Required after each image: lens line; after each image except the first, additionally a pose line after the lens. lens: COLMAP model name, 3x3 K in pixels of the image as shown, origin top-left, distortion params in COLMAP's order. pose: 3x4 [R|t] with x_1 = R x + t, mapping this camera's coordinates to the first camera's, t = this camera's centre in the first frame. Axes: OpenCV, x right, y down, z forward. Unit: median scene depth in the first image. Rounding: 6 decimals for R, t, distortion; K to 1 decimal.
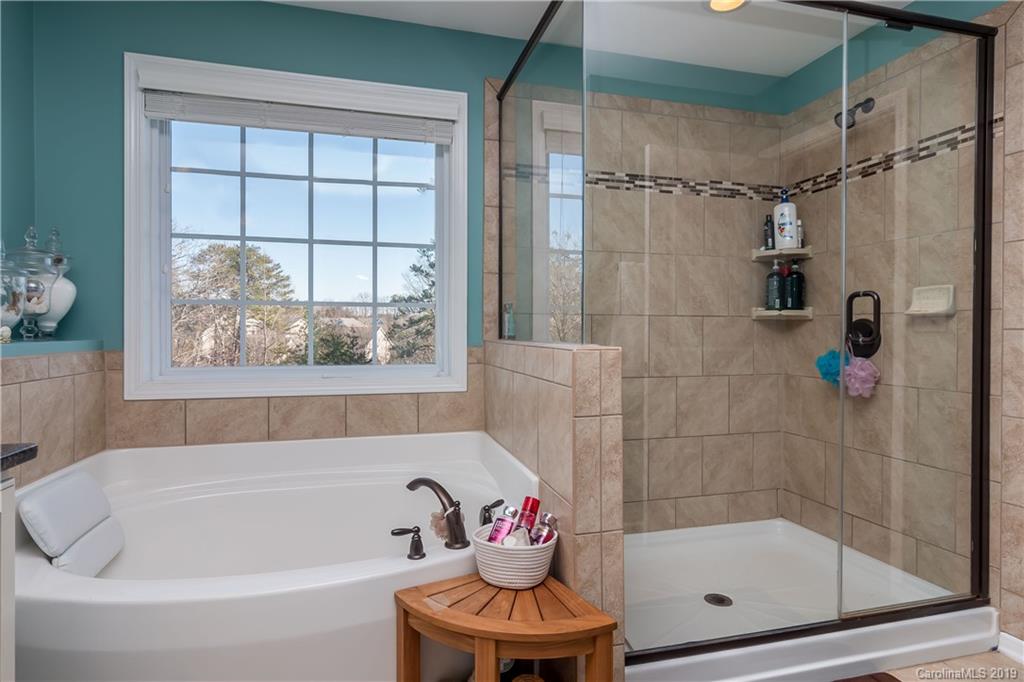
lens RADIAL K [[556.6, 0, 511.0], [0, 556.6, 333.8], [0, 0, 1]] dist [-0.004530, 0.002271]
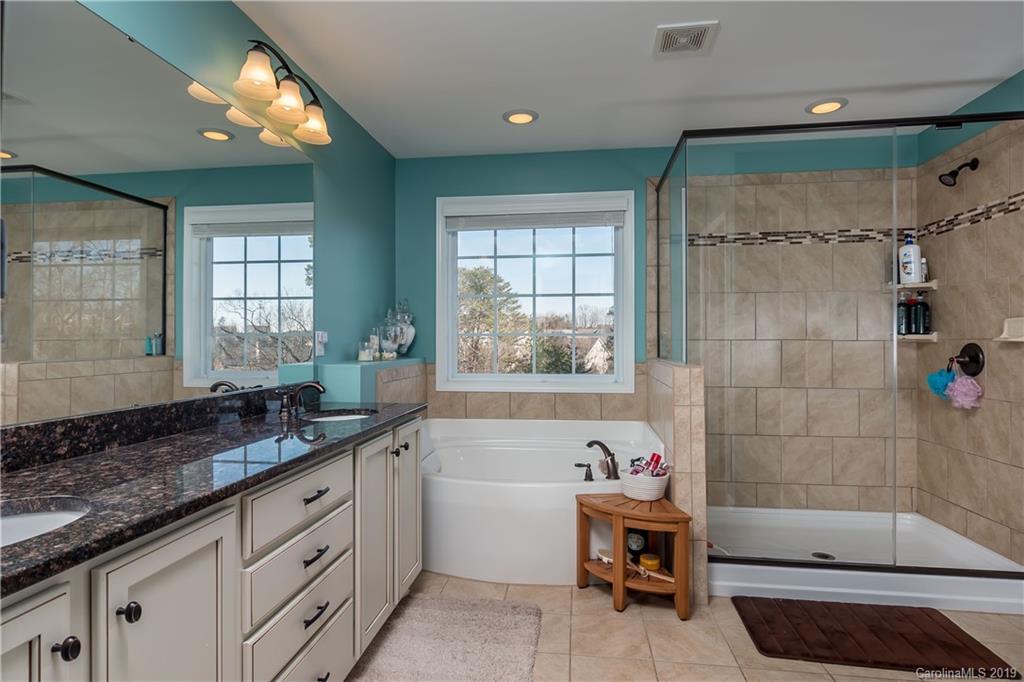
lens RADIAL K [[556.6, 0, 509.5], [0, 556.6, 340.1], [0, 0, 1]] dist [-0.004530, 0.002271]
pose [[0.924012, -0.004022, -0.382342, 0.167856], [0.001445, 0.999974, -0.007025, -0.025741], [0.382360, 0.005938, 0.923994, -0.455317]]
